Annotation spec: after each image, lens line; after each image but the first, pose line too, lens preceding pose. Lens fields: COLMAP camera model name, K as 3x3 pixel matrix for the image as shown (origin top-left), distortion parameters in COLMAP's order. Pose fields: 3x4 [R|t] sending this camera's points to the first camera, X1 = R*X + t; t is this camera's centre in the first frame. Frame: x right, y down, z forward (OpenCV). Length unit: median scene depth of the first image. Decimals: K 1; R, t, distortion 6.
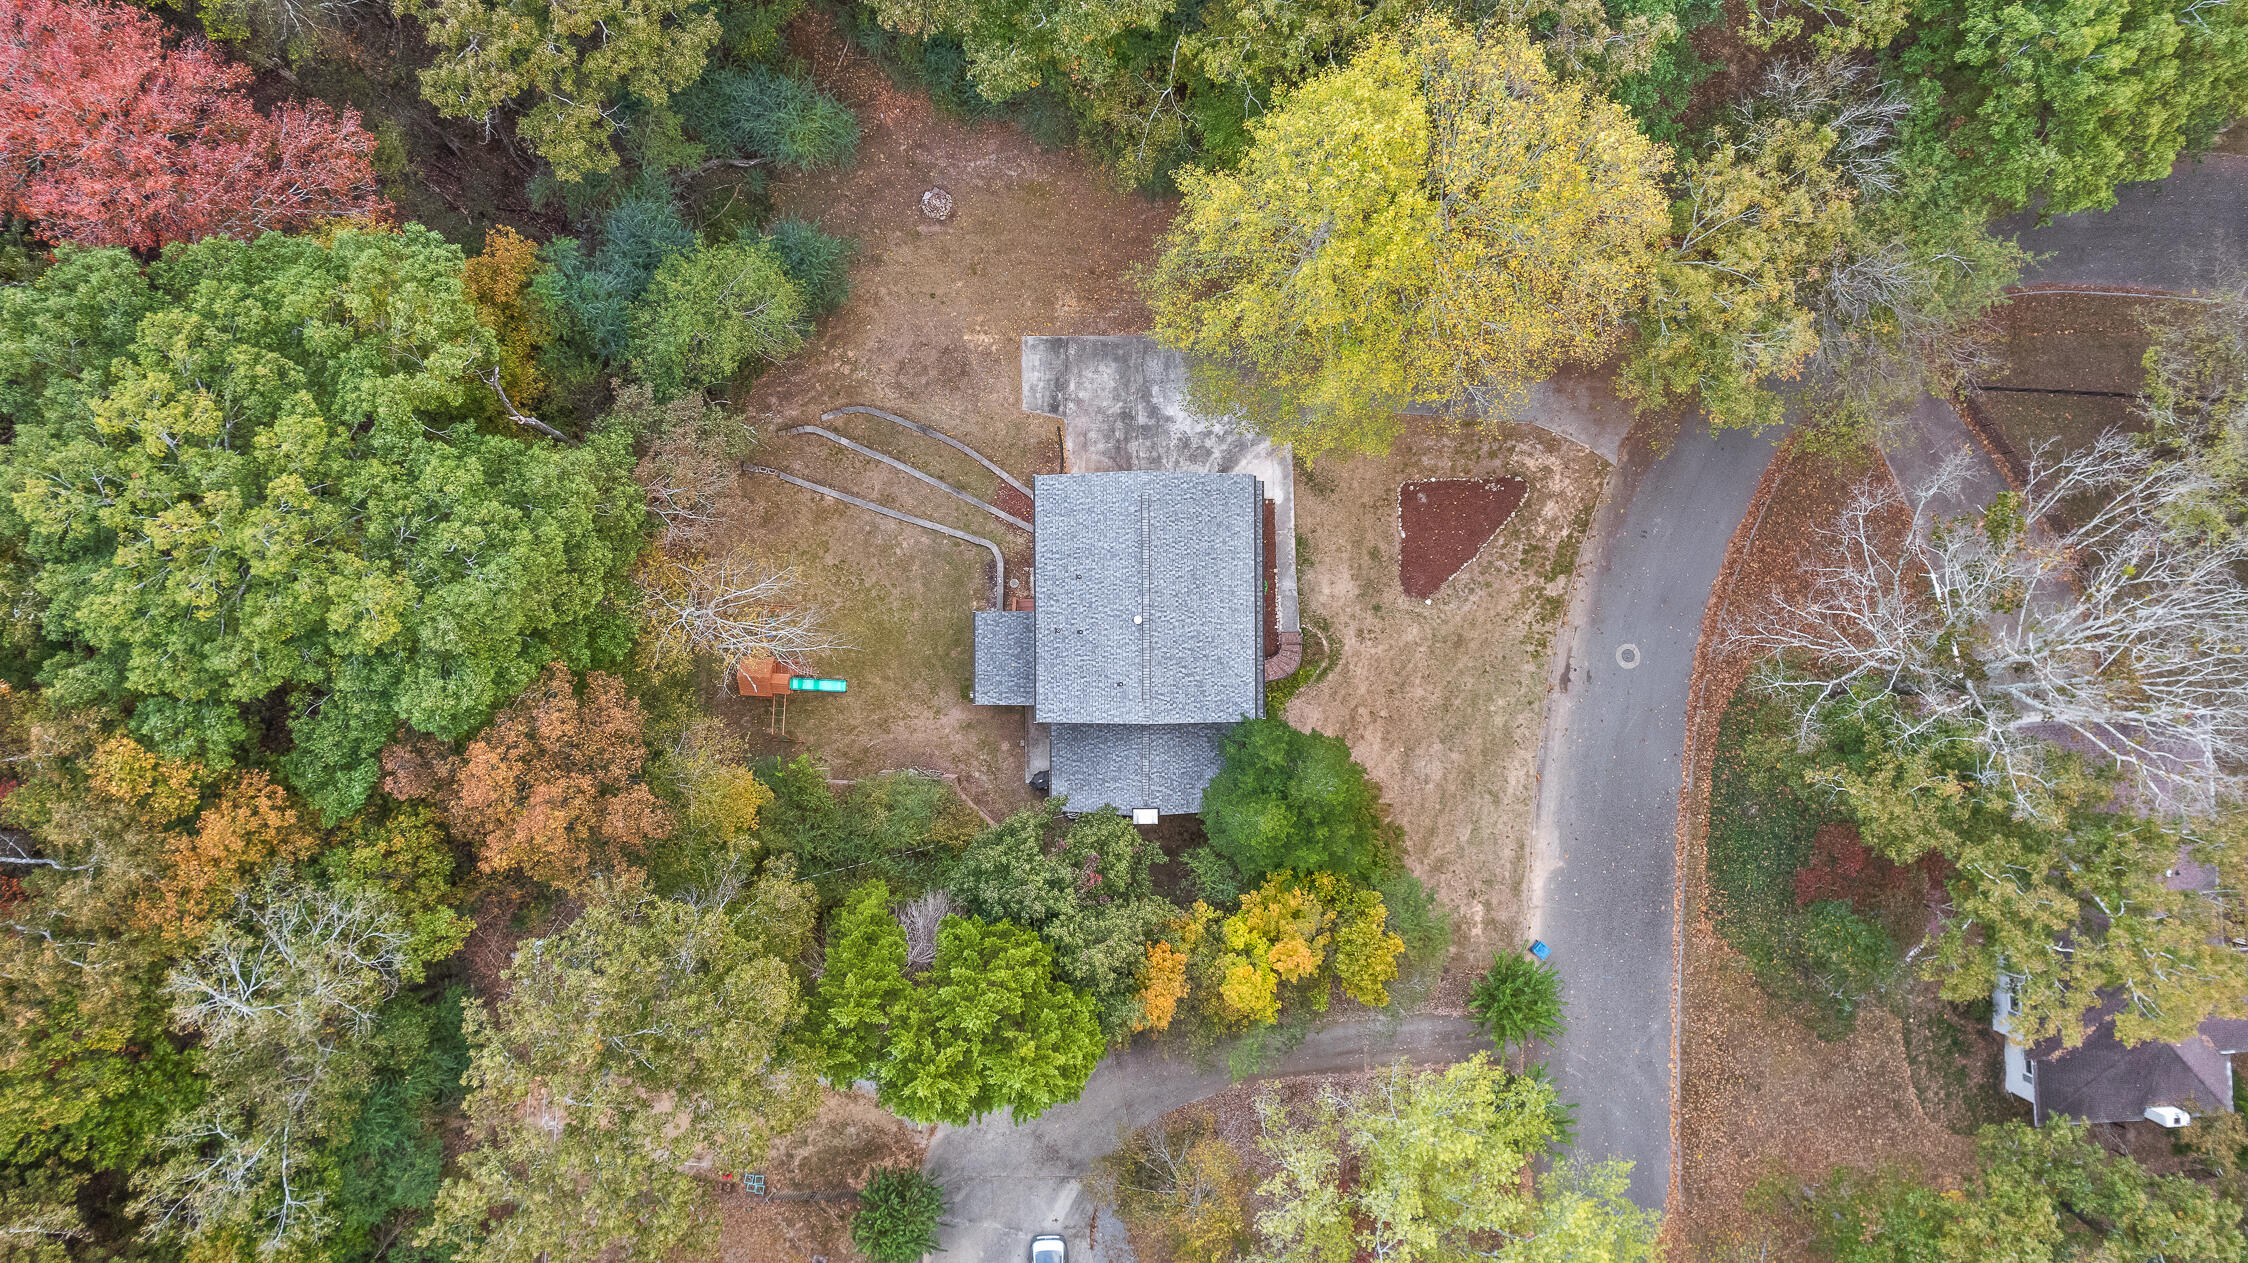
lens RADIAL K [[1459.2, 0, 1124.0], [0, 1459.2, 631.5], [0, 0, 1]] dist [-0.067725, 0.068402]
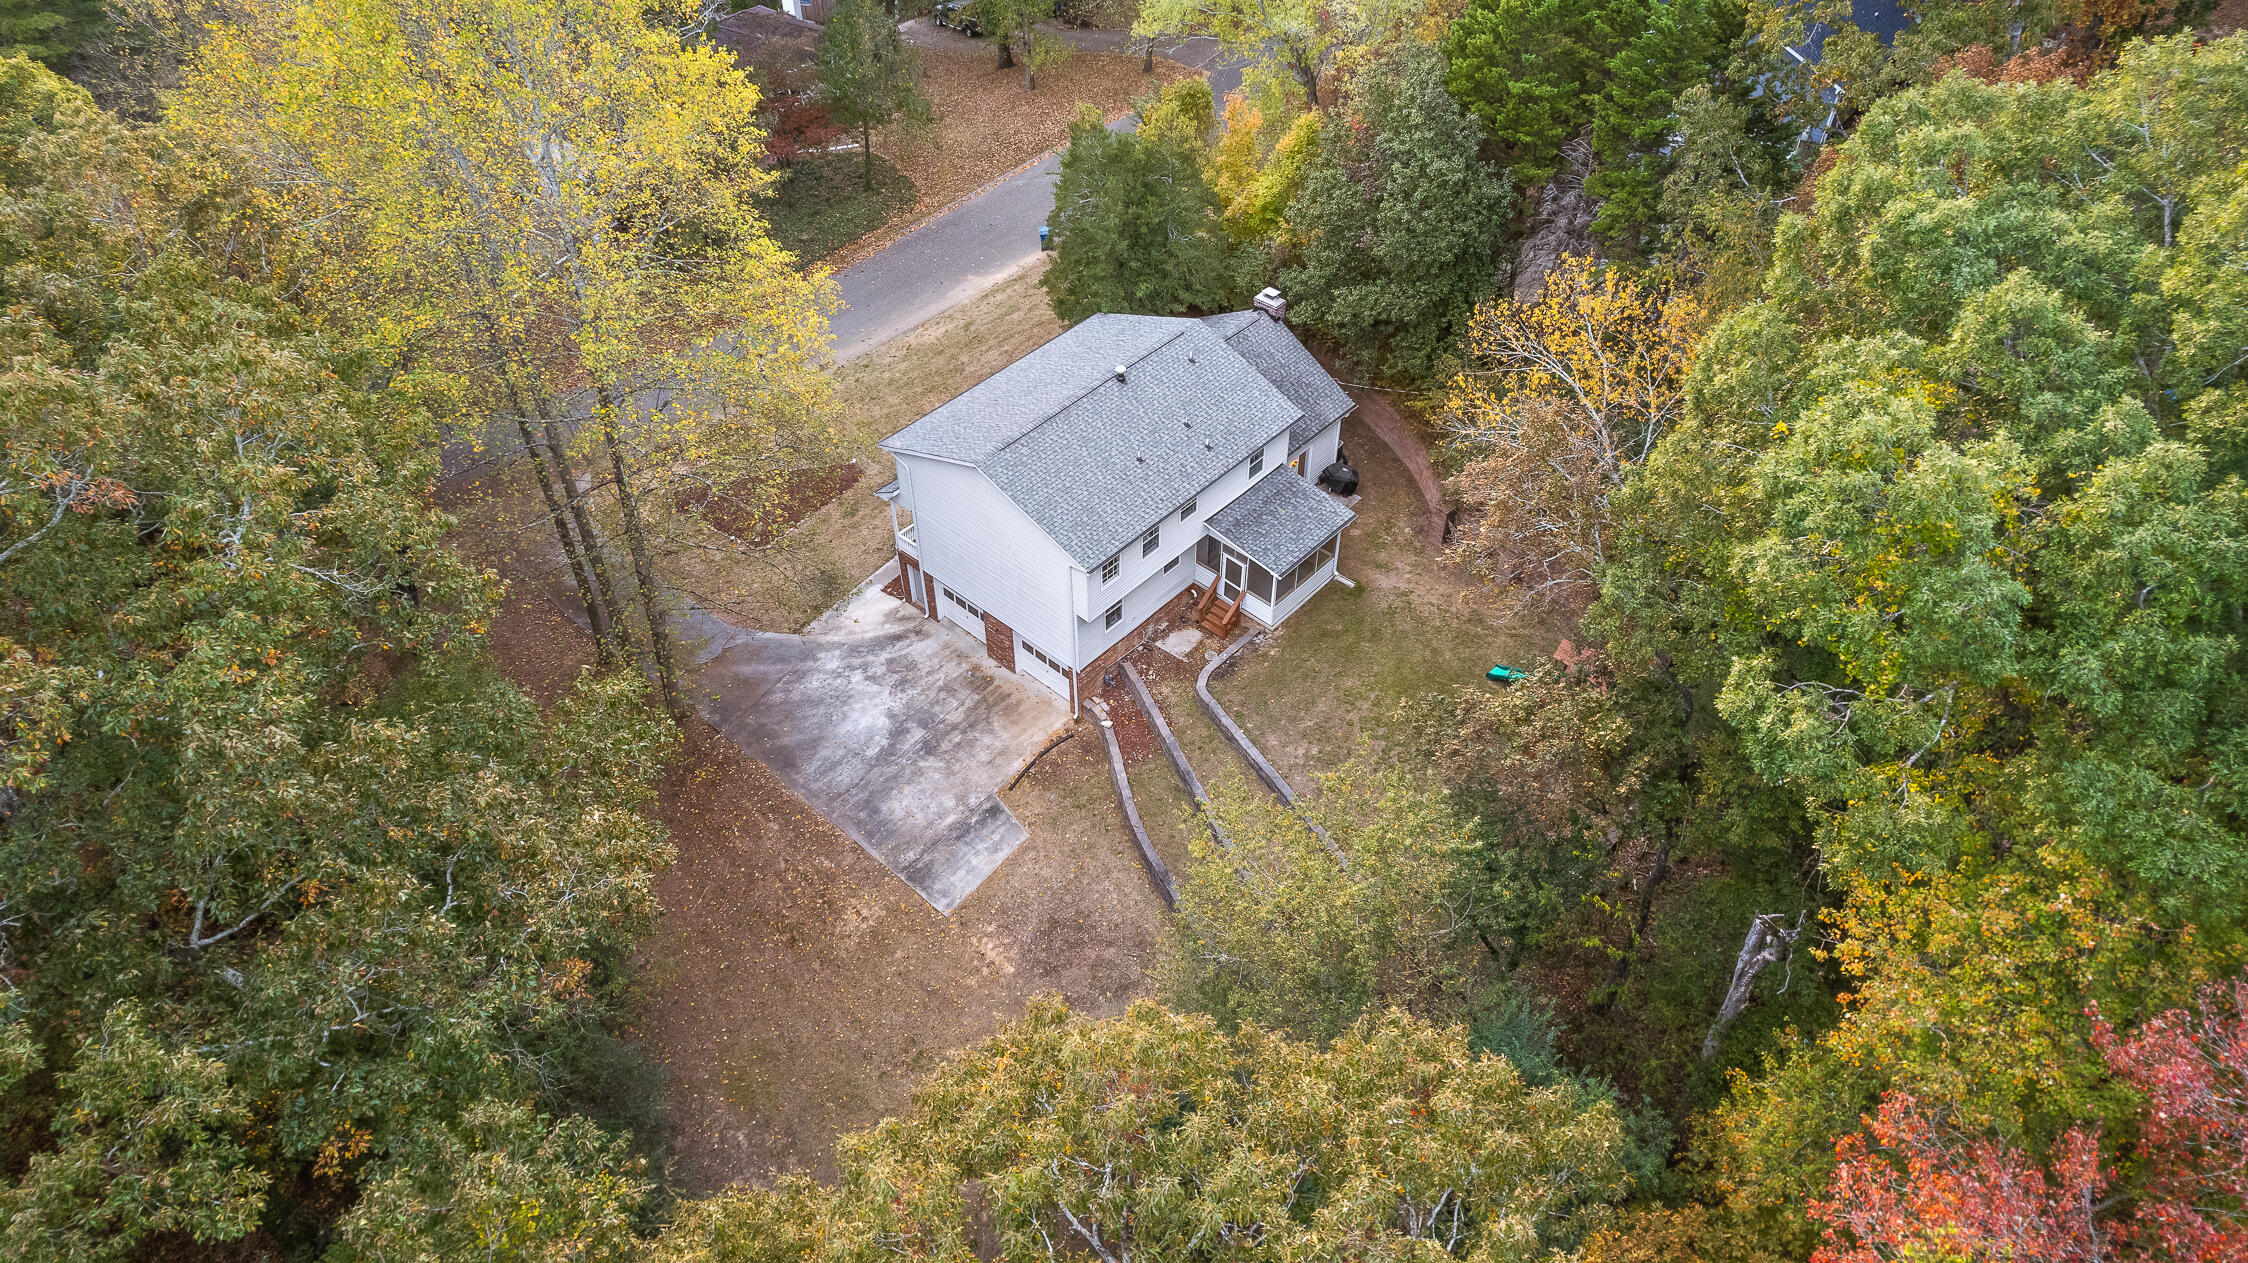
lens RADIAL K [[1459.2, 0, 1124.0], [0, 1459.2, 631.5], [0, 0, 1]] dist [-0.067725, 0.068402]
pose [[-0.737112, -0.472985, 0.482650, -0.372108], [0.675729, -0.523818, 0.518657, -0.414068], [0.007504, 0.708449, 0.705722, 0.480204]]
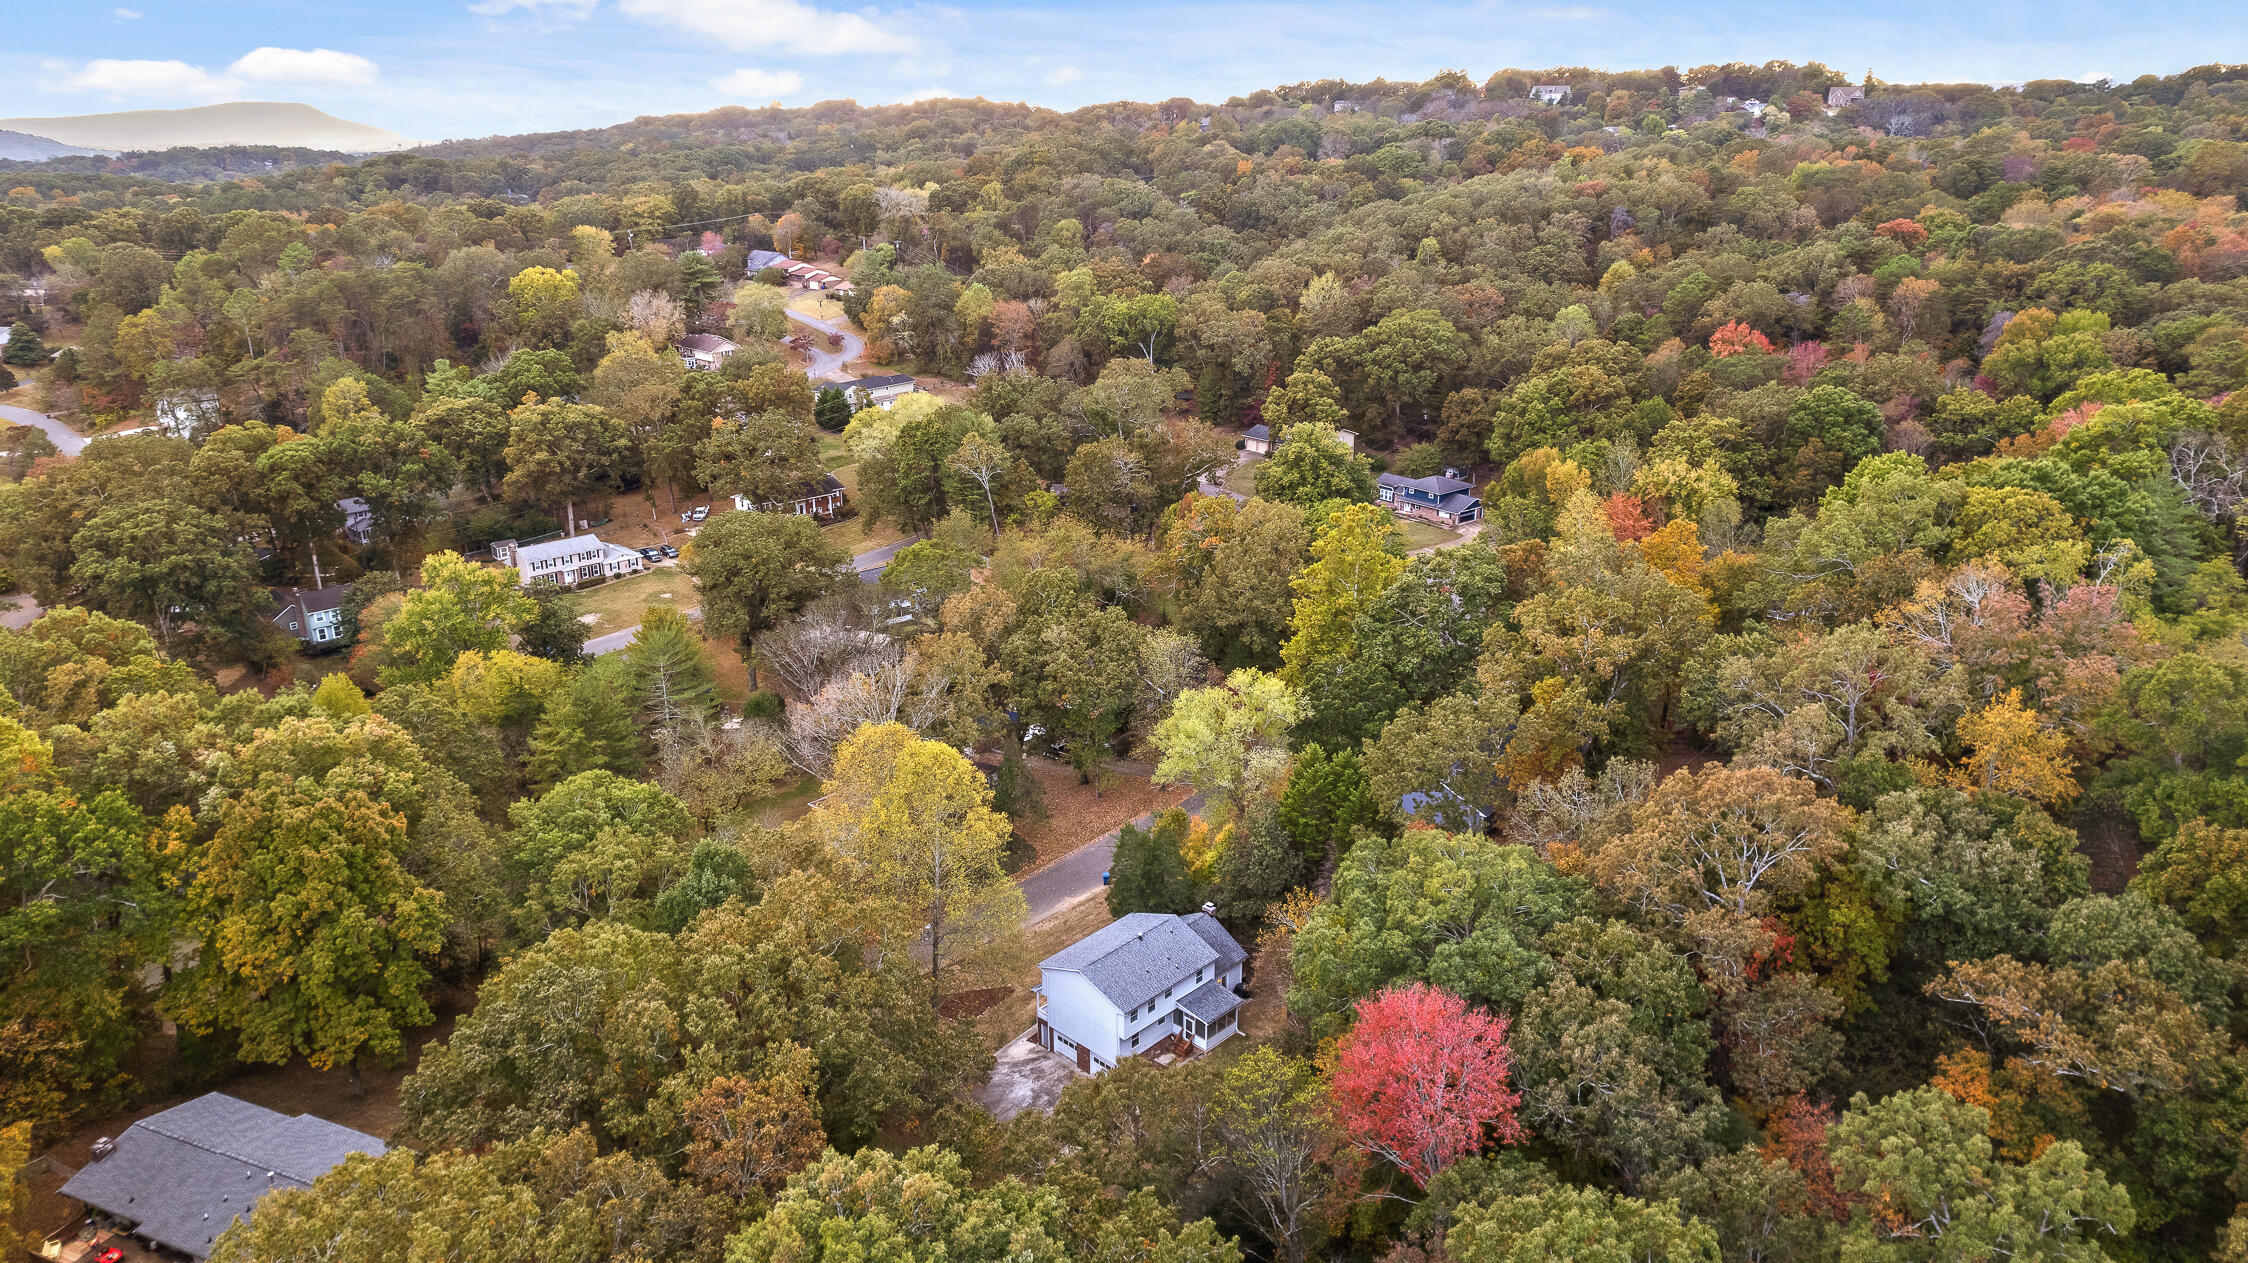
lens RADIAL K [[1459.2, 0, 1124.0], [0, 1459.2, 631.5], [0, 0, 1]] dist [-0.067725, 0.068402]
pose [[-0.714435, -0.234281, 0.659314, -0.930205], [0.699647, -0.251021, 0.668941, -0.978451], [0.008782, 0.939202, 0.343252, 0.026985]]
